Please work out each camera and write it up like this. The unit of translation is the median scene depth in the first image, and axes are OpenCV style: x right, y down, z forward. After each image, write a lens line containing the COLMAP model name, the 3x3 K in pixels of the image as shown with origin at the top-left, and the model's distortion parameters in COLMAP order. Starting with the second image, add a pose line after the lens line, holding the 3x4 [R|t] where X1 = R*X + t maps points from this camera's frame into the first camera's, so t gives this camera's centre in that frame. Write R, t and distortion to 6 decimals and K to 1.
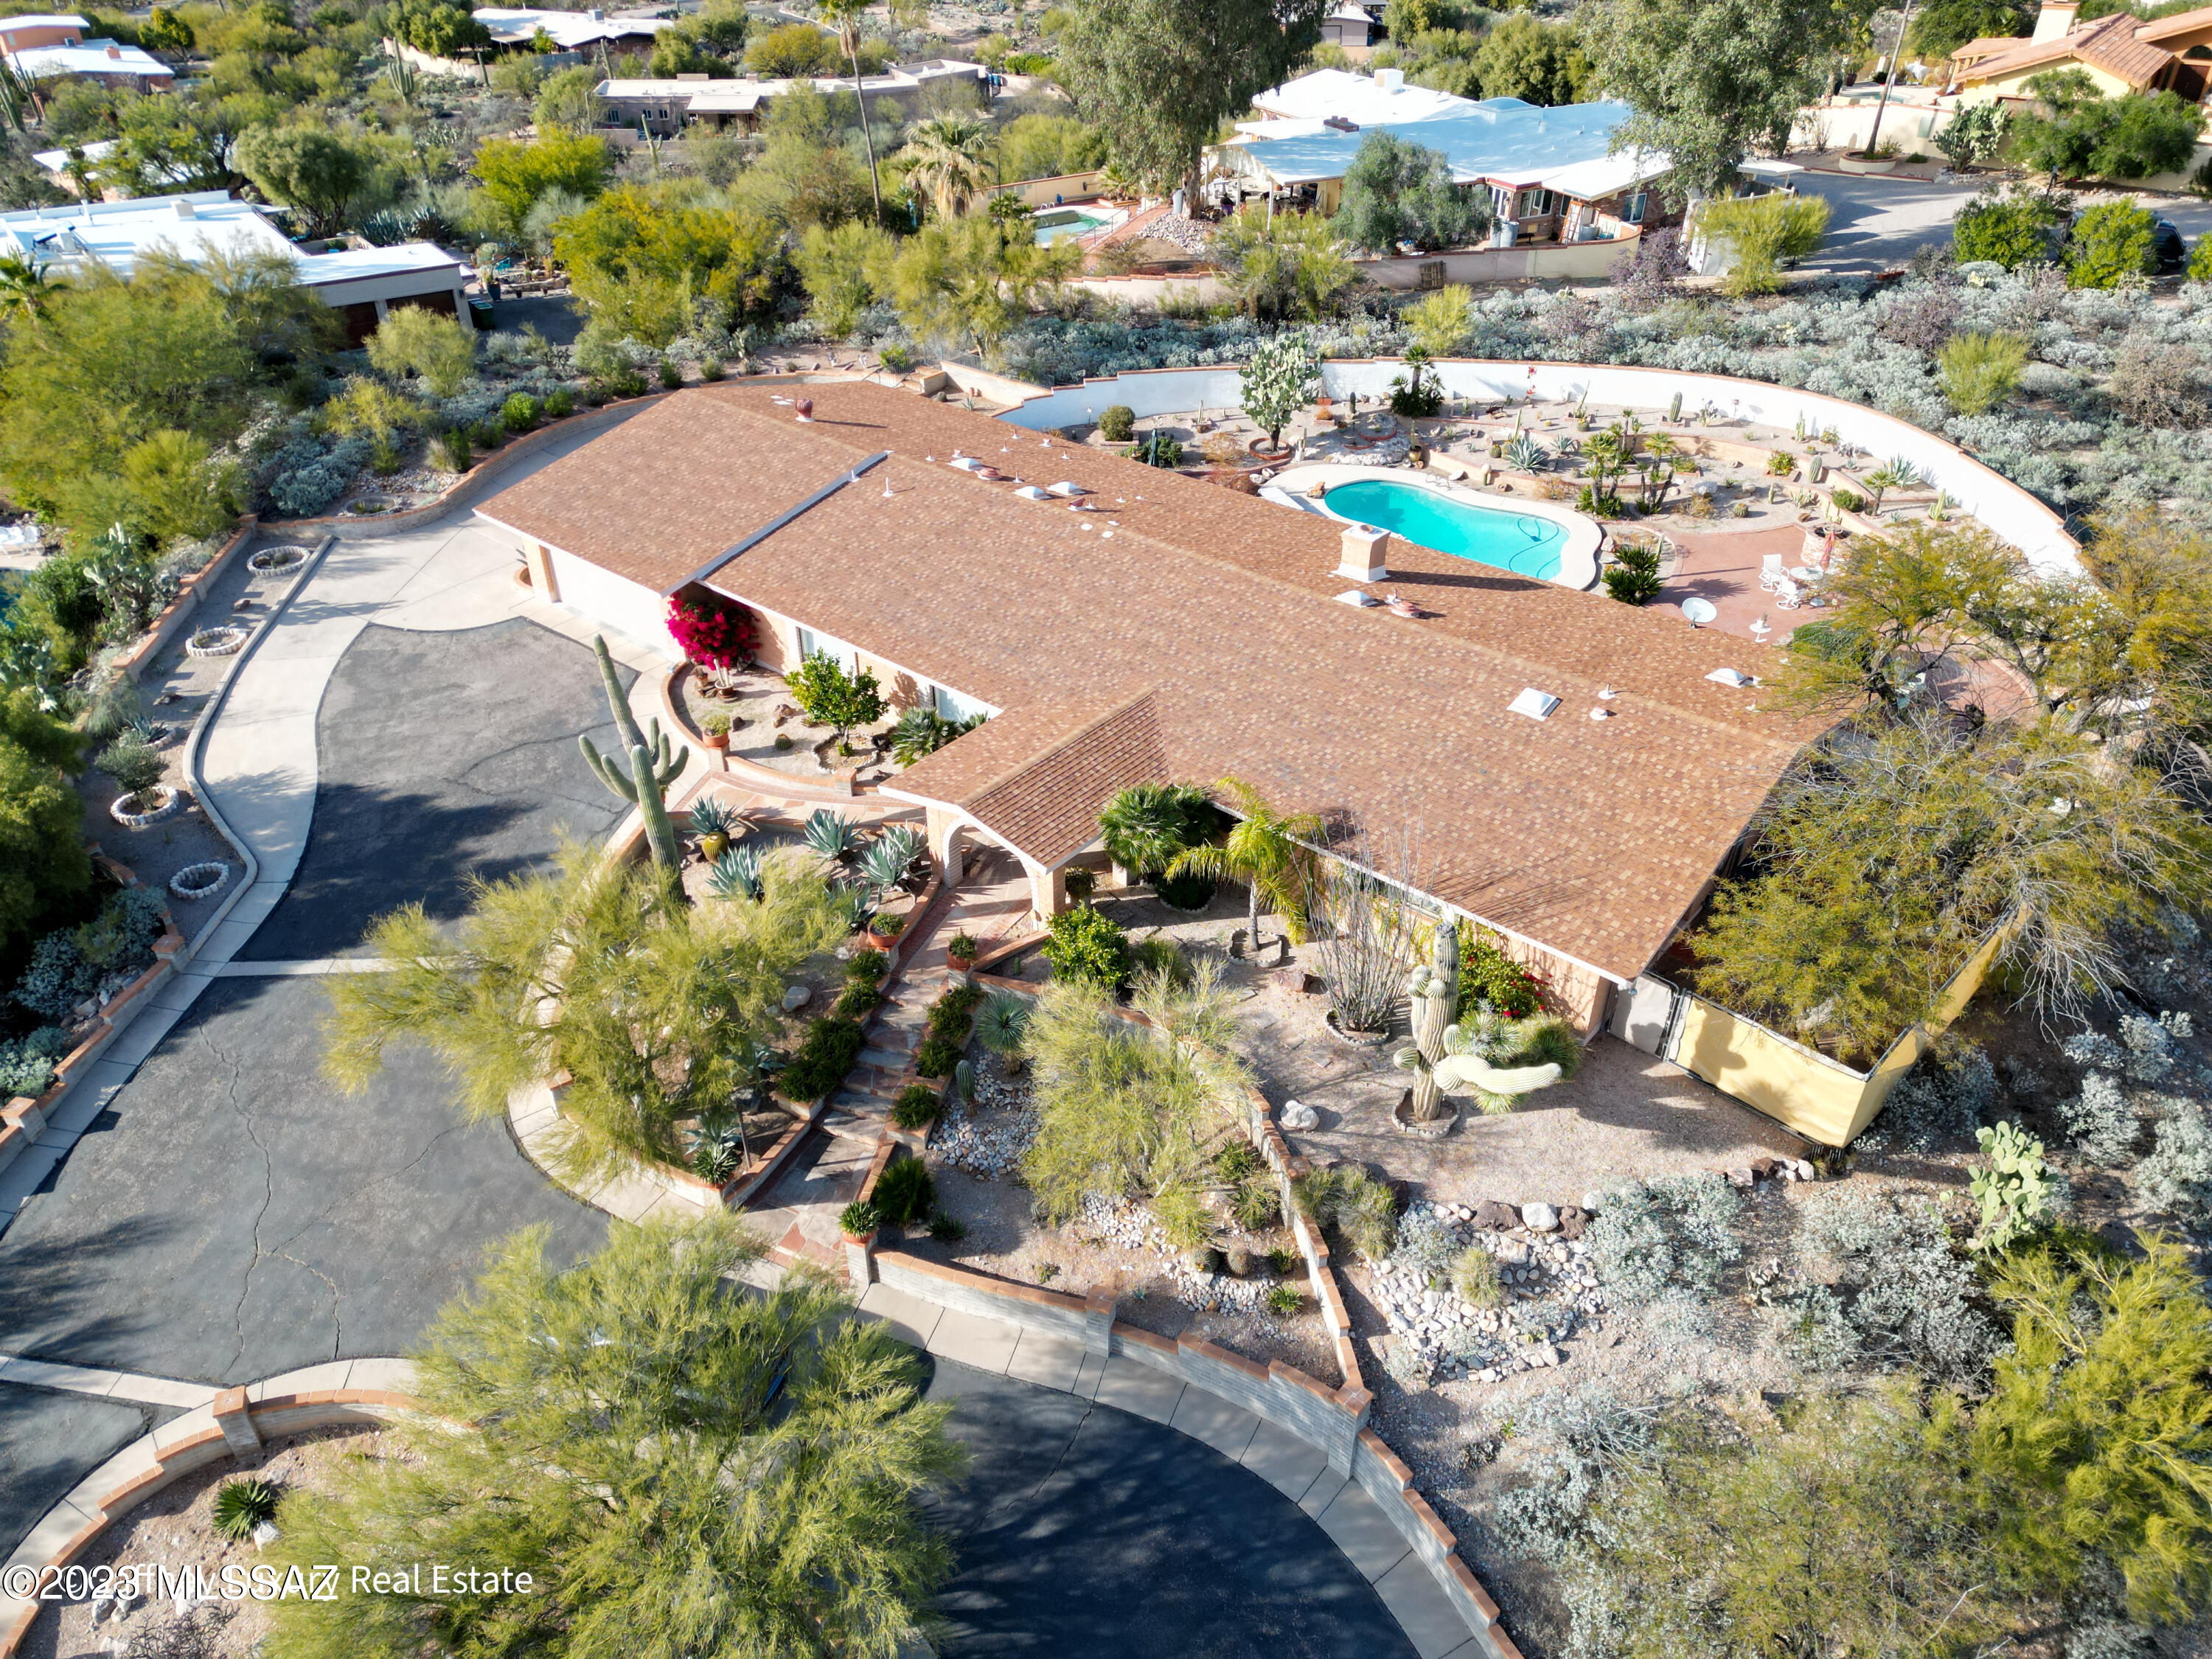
lens RADIAL K [[1550.9, 0, 1095.2], [0, 1550.9, 827.9], [0, 0, 1]] dist [0.090974, -0.078268]
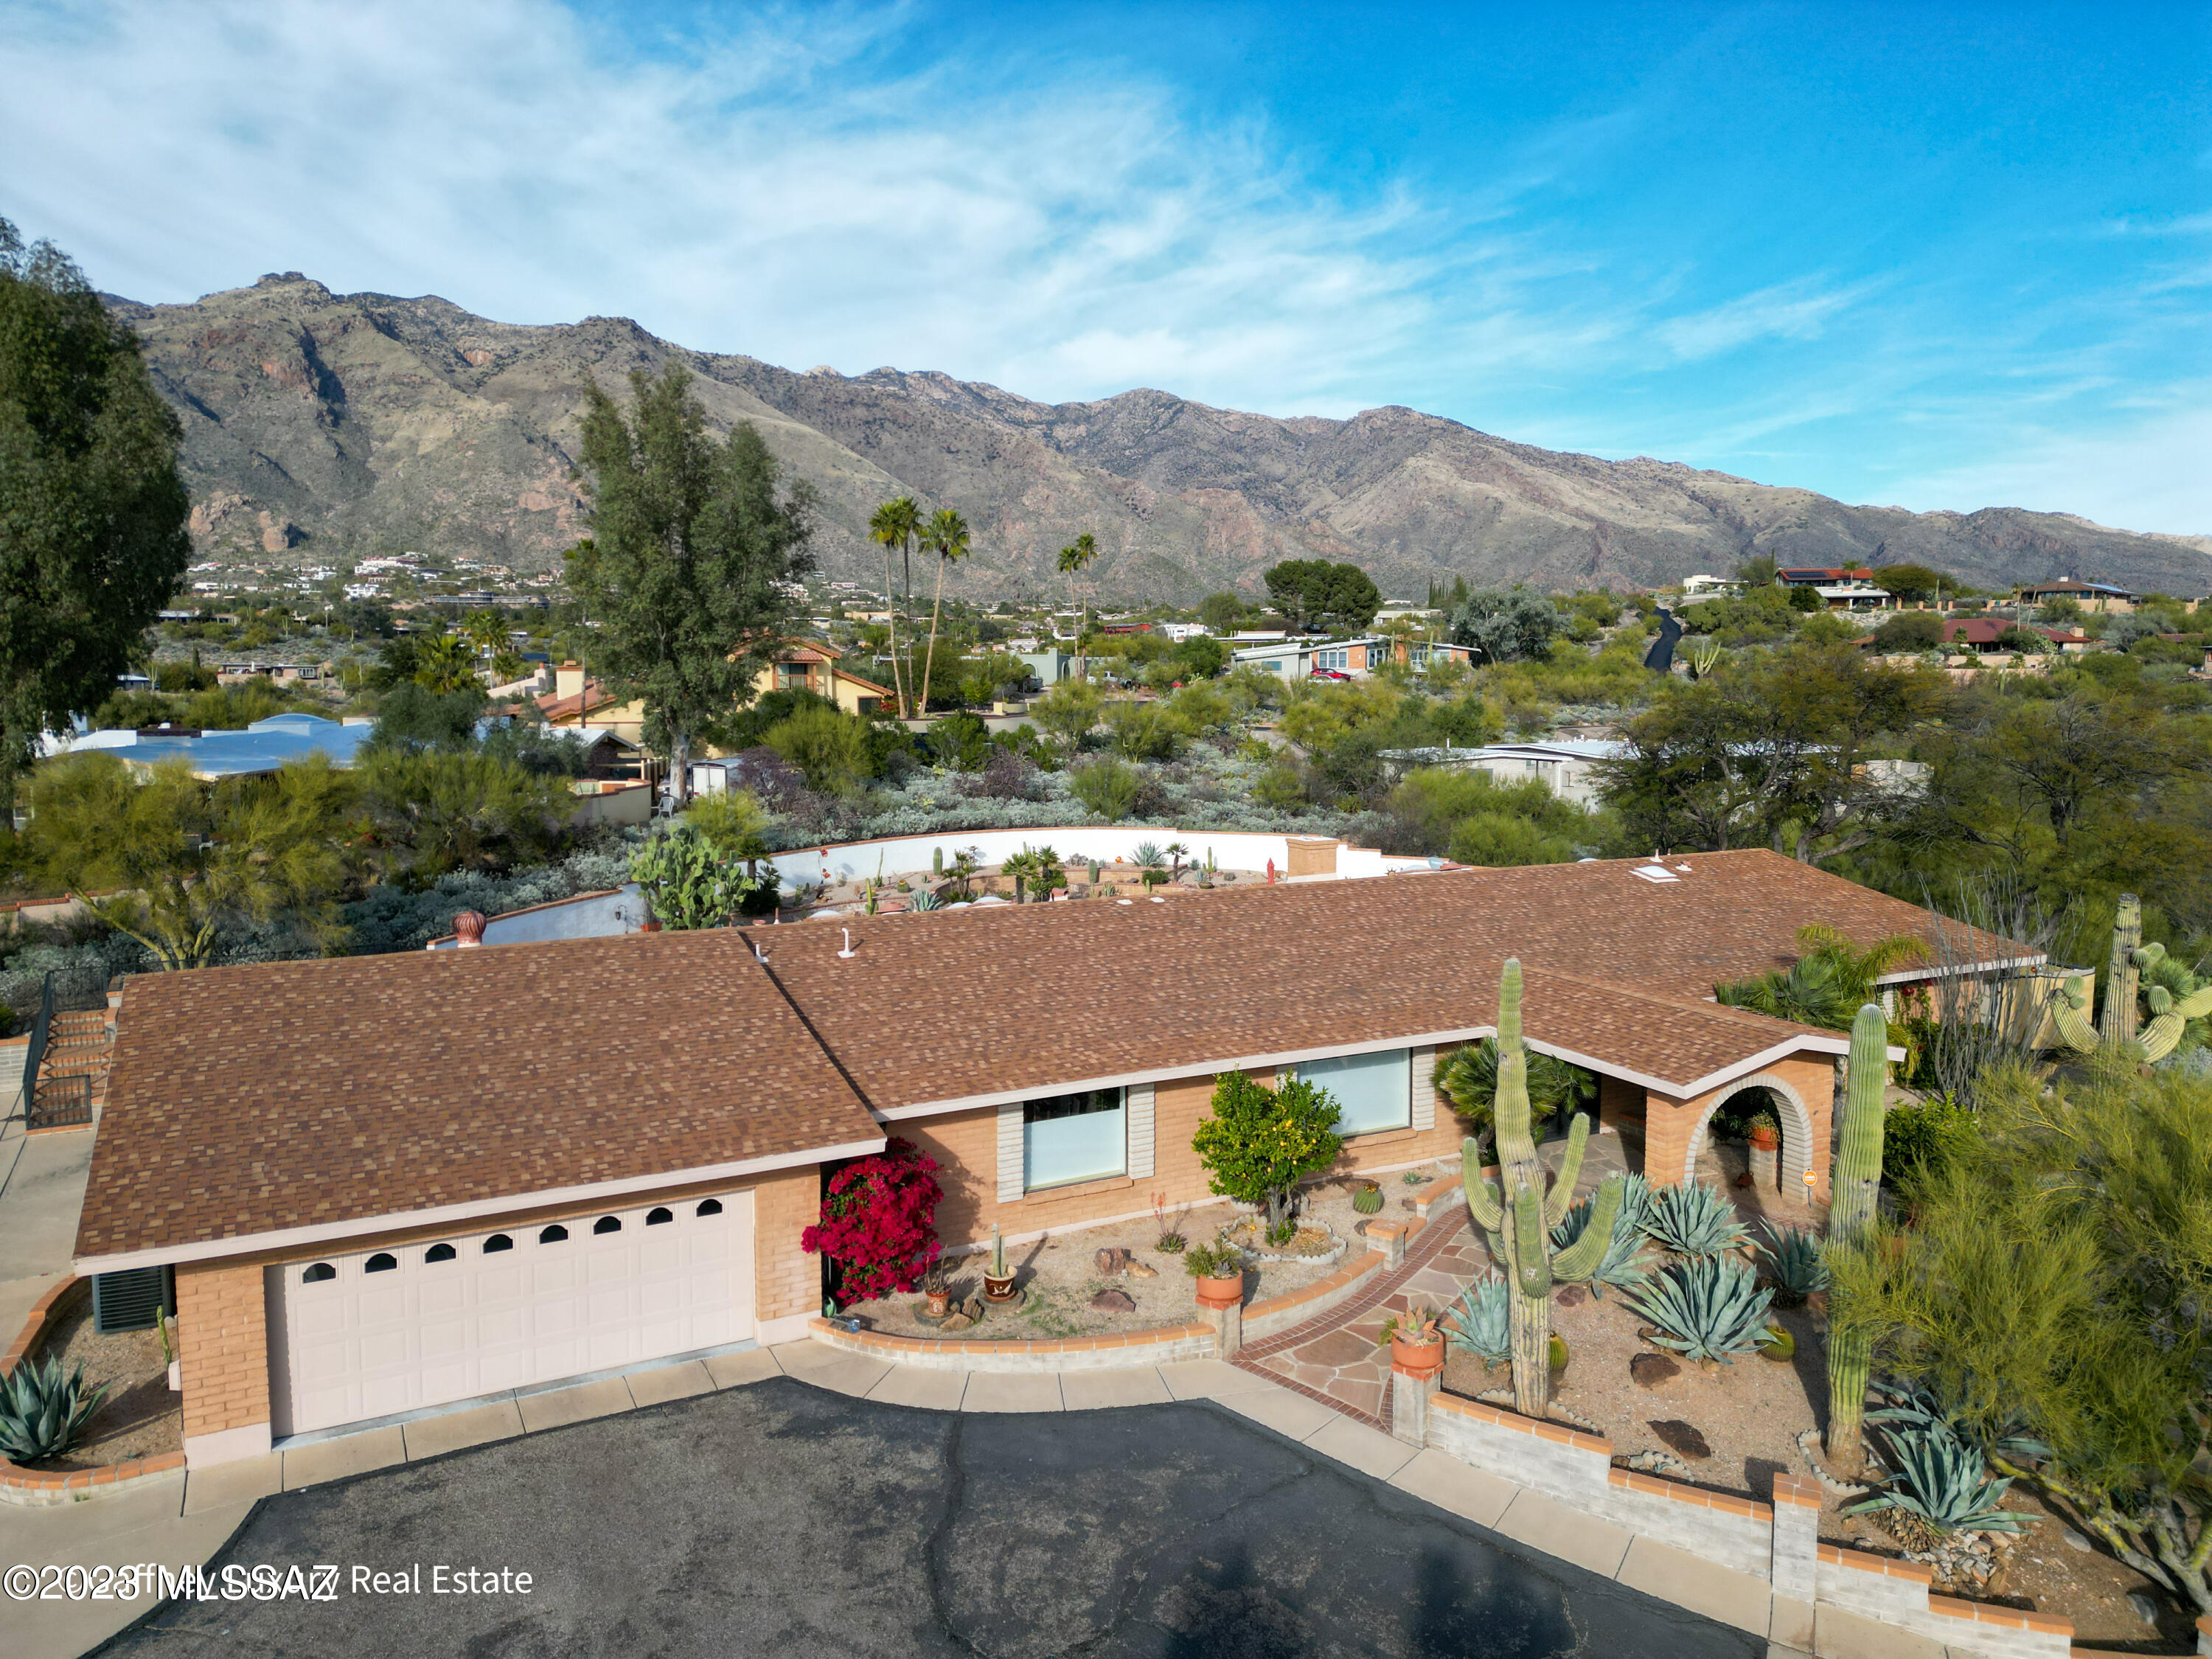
lens RADIAL K [[1549.4, 0, 1106.0], [0, 1549.4, 829.5], [0, 0, 1]] dist [0.088130, -0.092535]
pose [[0.384534, -0.093520, 0.918362, -0.659825], [0.514024, 0.848040, -0.128872, -0.127987], [-0.766755, 0.521615, 0.374171, 0.680616]]
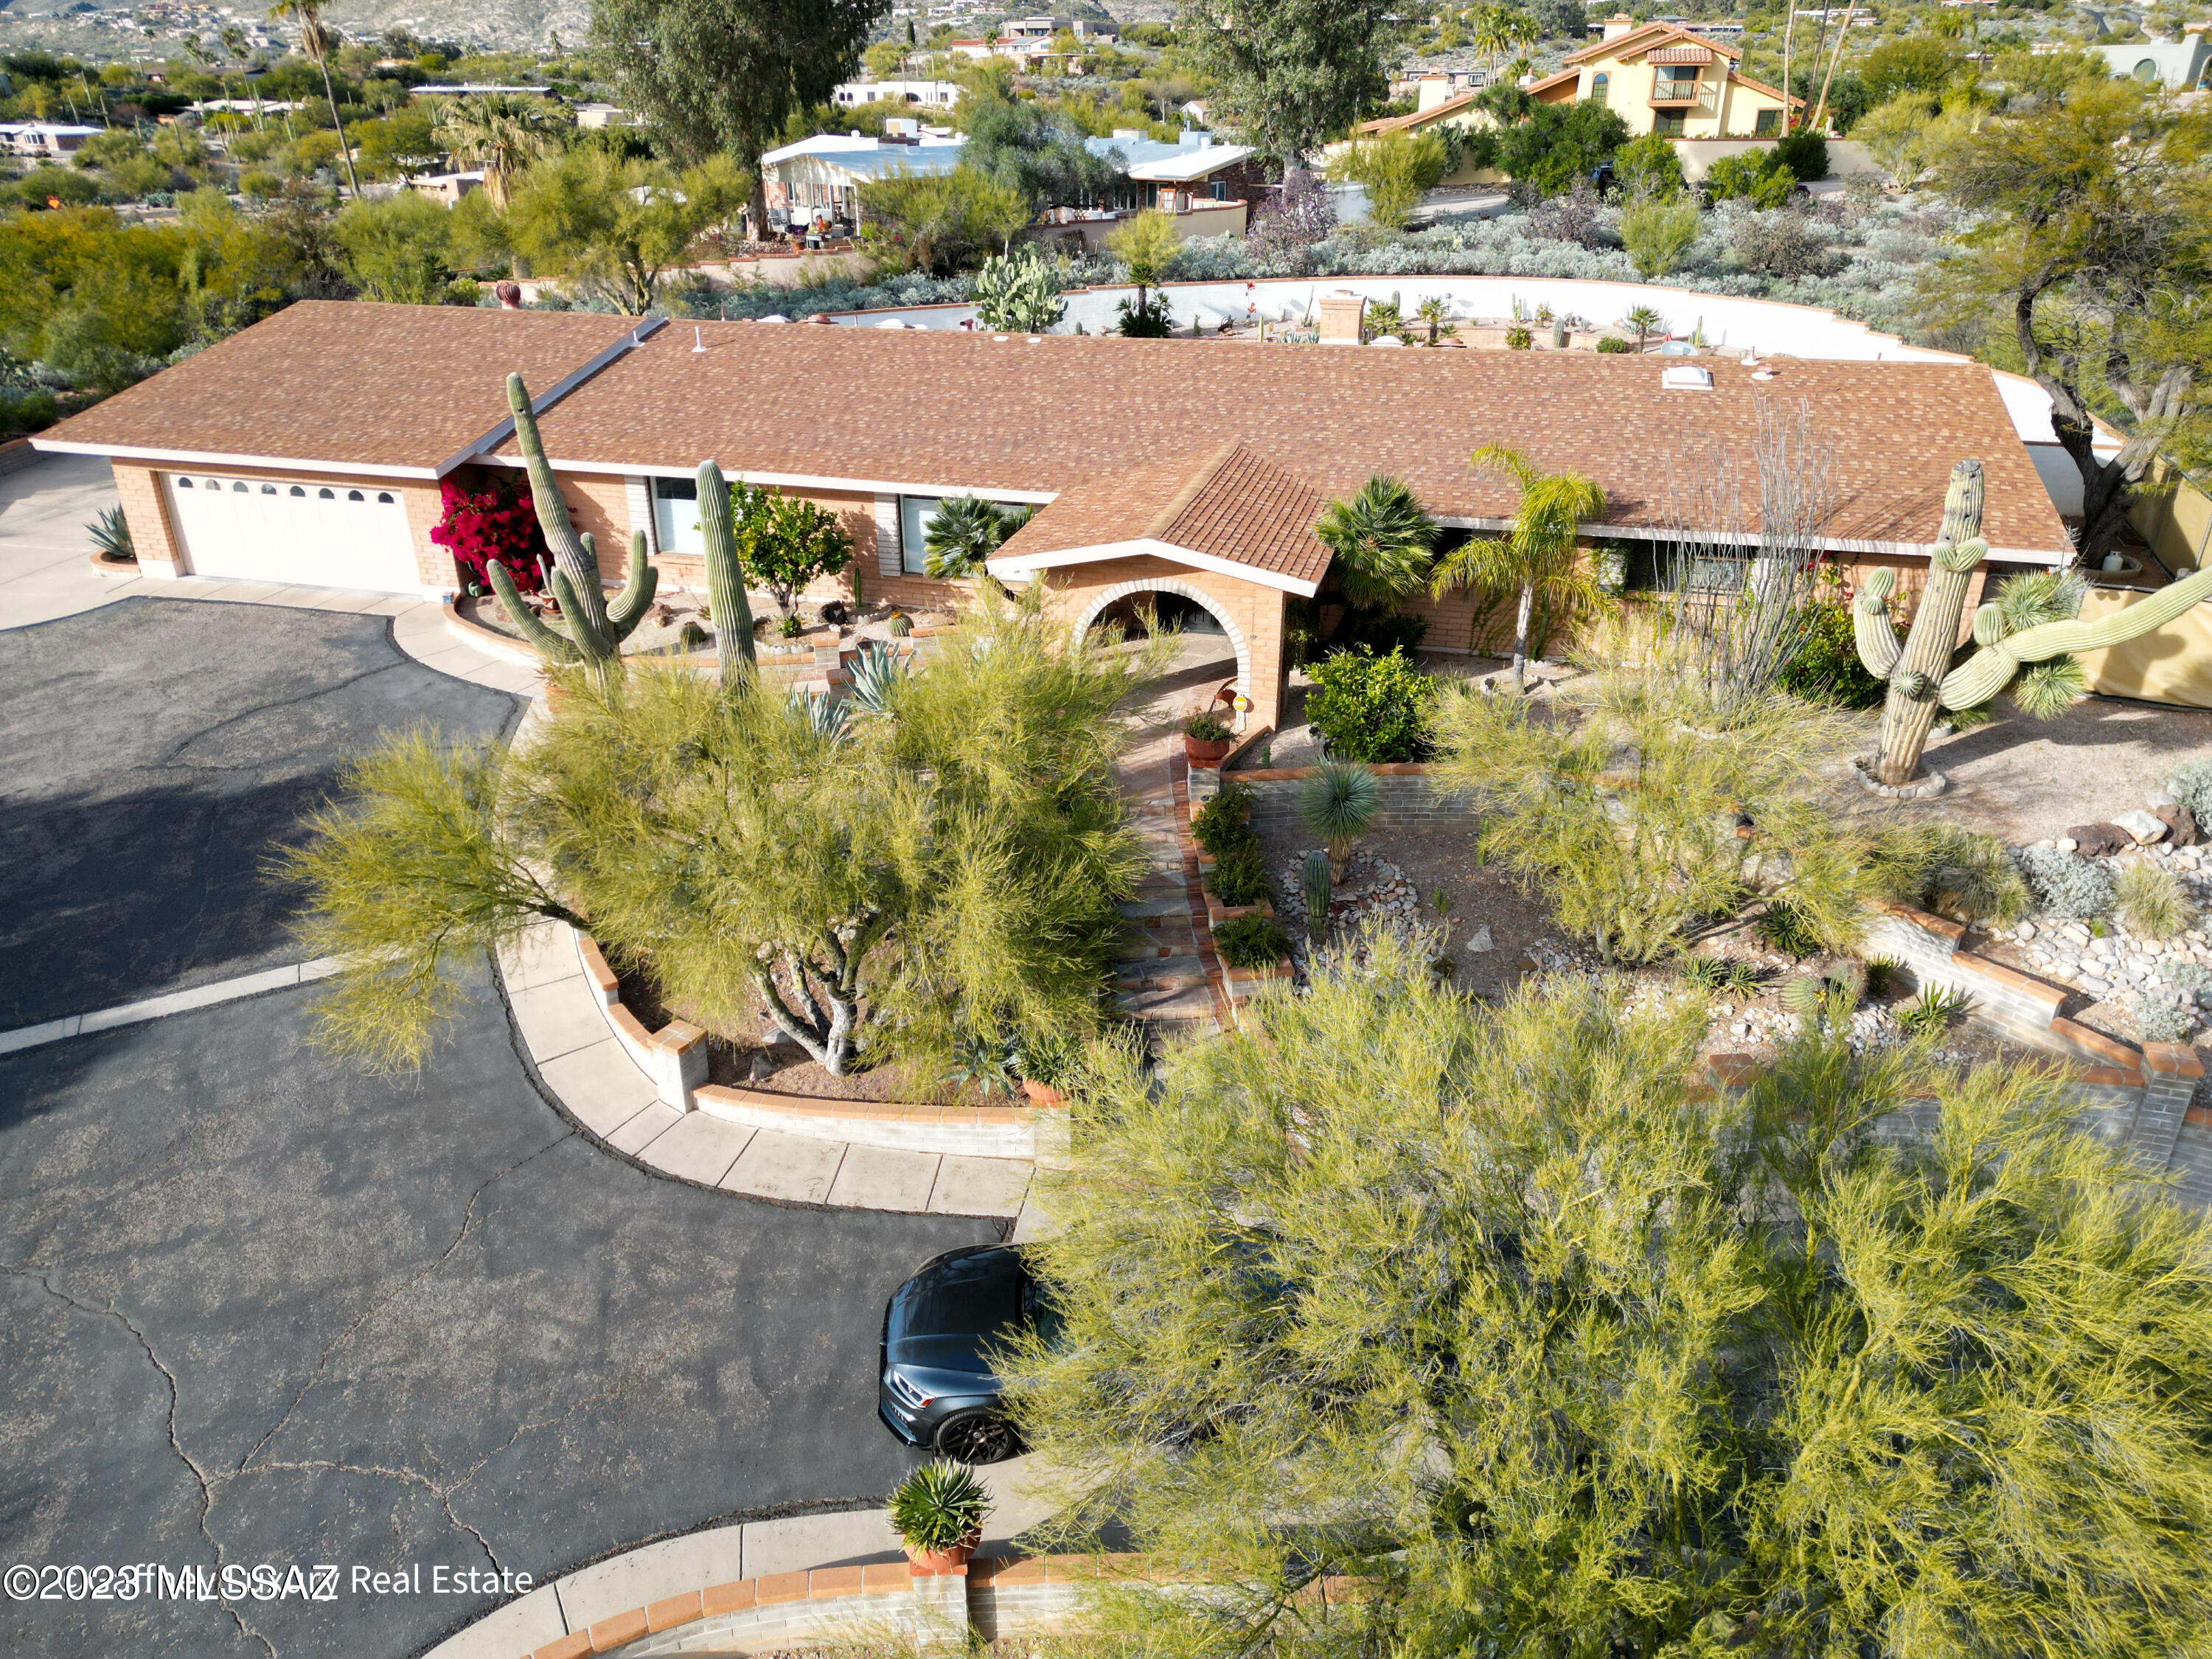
lens RADIAL K [[1550.9, 0, 1095.2], [0, 1550.9, 827.9], [0, 0, 1]] dist [0.090974, -0.078268]
pose [[0.909067, -0.180601, 0.375474, -0.288094], [0.233527, 0.967174, -0.100193, 0.127107], [-0.345054, 0.178765, 0.921402, 0.291069]]
